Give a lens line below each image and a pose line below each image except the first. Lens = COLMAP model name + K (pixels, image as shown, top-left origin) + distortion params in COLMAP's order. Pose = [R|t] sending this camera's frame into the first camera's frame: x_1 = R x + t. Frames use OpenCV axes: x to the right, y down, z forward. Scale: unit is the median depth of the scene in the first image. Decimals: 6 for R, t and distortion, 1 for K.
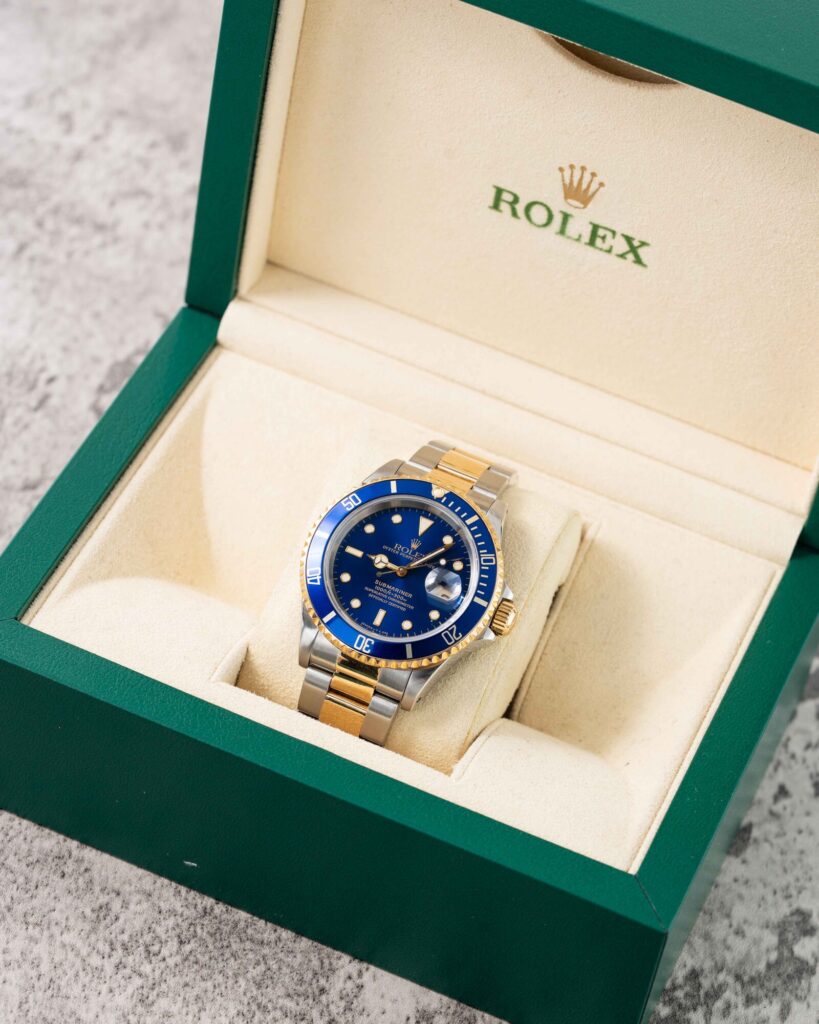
lens RADIAL K [[5145.6, 0, 409.5], [0, 5145.6, 511.0], [0, 0, 1]] dist [-0.216609, 0.000000]
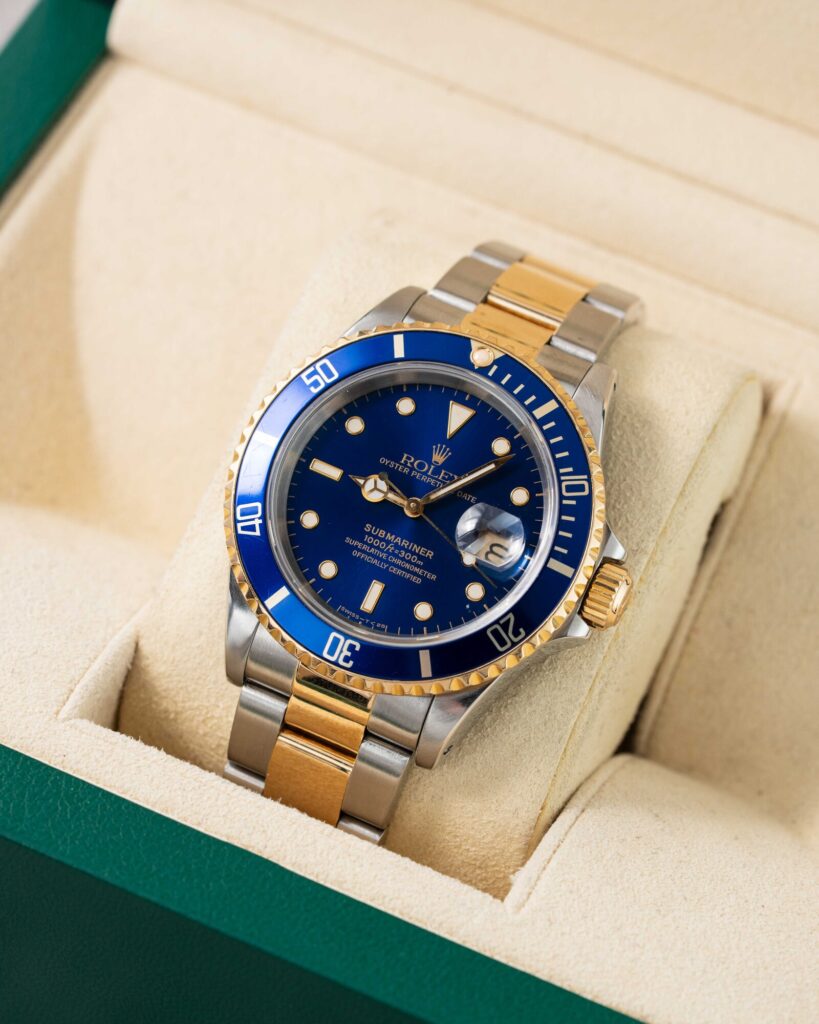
lens RADIAL K [[5145.6, 0, 409.2], [0, 5145.6, 513.5], [0, 0, 1]] dist [-0.216609, 0.000000]
pose [[0.997673, -0.007737, -0.067736, 0.033806], [0.015202, 0.993771, 0.110398, -0.046127], [0.066460, -0.111171, 0.991577, 0.469103]]
